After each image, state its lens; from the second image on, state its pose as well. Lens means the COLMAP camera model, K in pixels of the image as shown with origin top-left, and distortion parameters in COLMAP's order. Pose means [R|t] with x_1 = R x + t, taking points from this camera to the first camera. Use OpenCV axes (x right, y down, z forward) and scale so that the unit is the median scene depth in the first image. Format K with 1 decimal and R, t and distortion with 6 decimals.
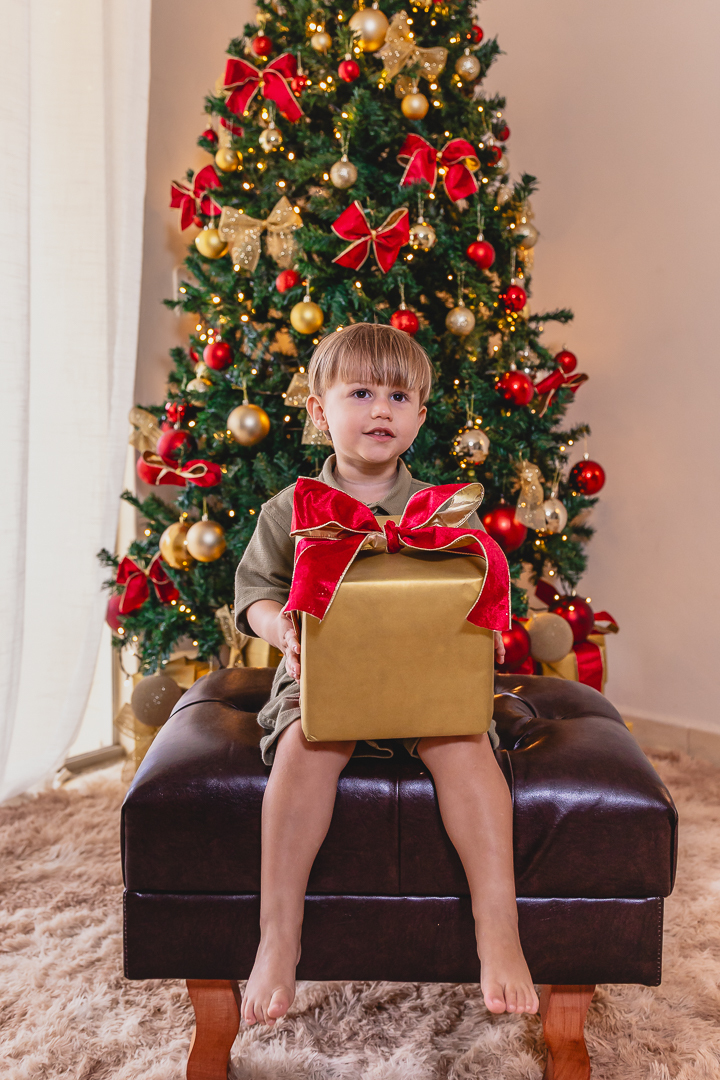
lens RADIAL K [[1144.7, 0, 382.1], [0, 1144.7, 489.5], [0, 0, 1]] dist [0.014049, 0.011909]
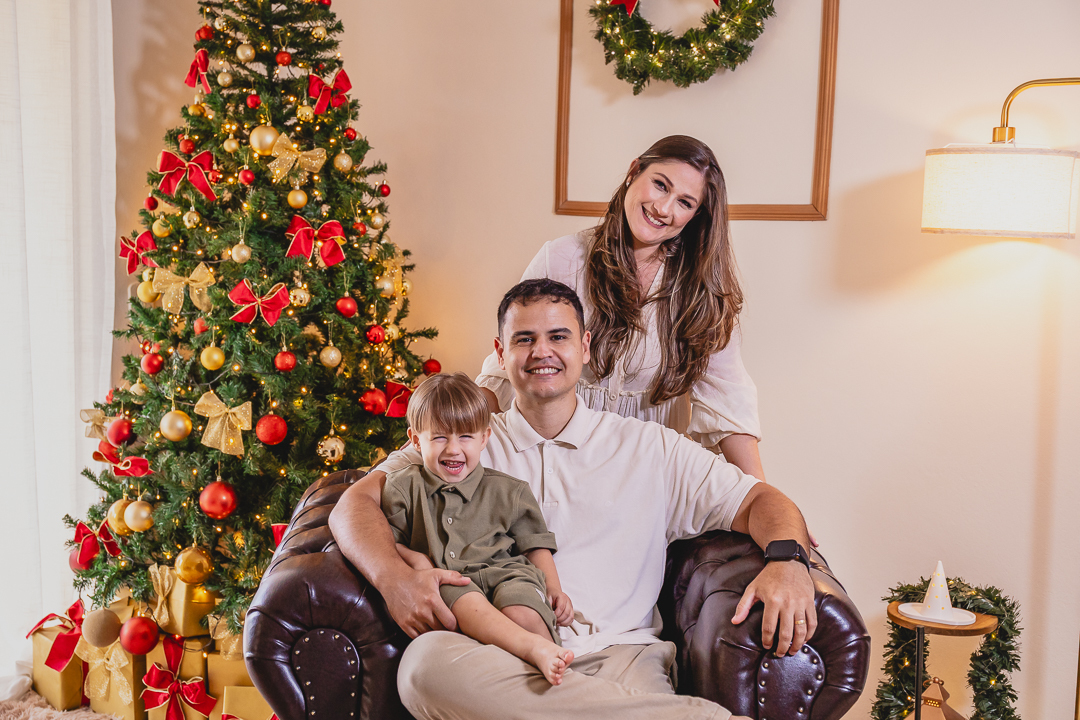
lens RADIAL K [[1293.3, 0, 502.6], [0, 1293.3, 345.7], [0, 0, 1]] dist [0.020724, -0.084570]
pose [[0.999303, 0.010769, 0.035735, 0.215478], [-0.011478, 0.999740, 0.019686, -0.189148], [-0.035514, -0.020082, 0.999167, -0.538511]]
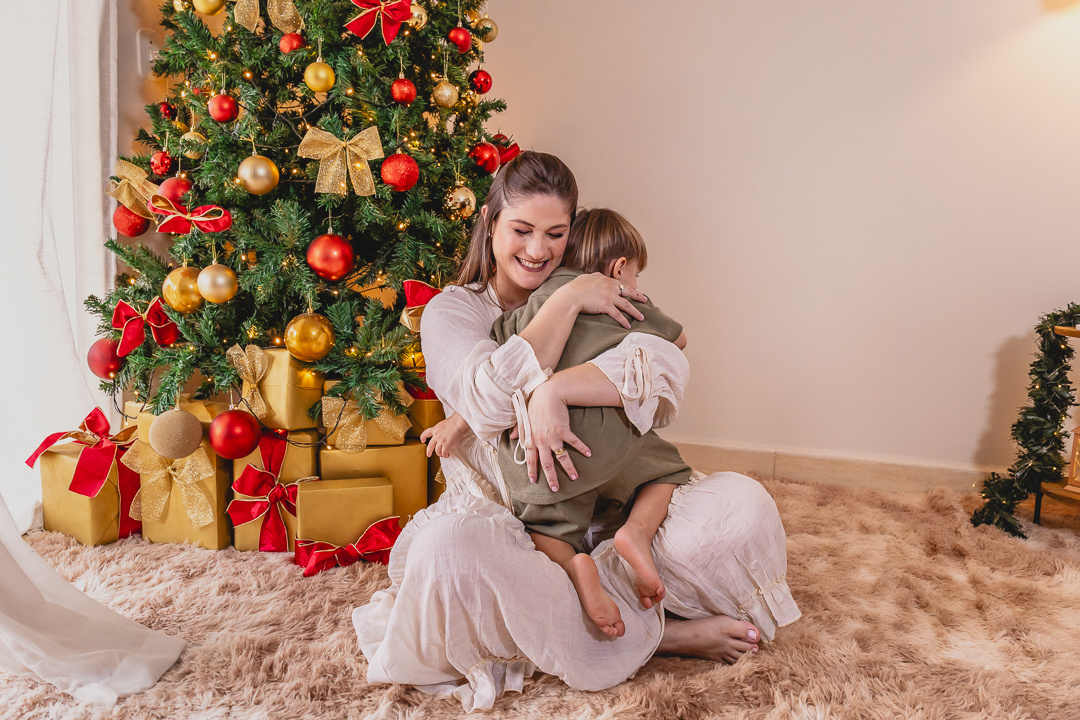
lens RADIAL K [[879.2, 0, 560.3], [0, 879.2, 337.4], [0, 0, 1]] dist [0.004534, -0.013048]
pose [[0.913068, -0.024696, 0.407059, -0.192703], [0.002249, 0.998454, 0.055531, 0.049237], [-0.407802, -0.049788, 0.911712, 0.121924]]
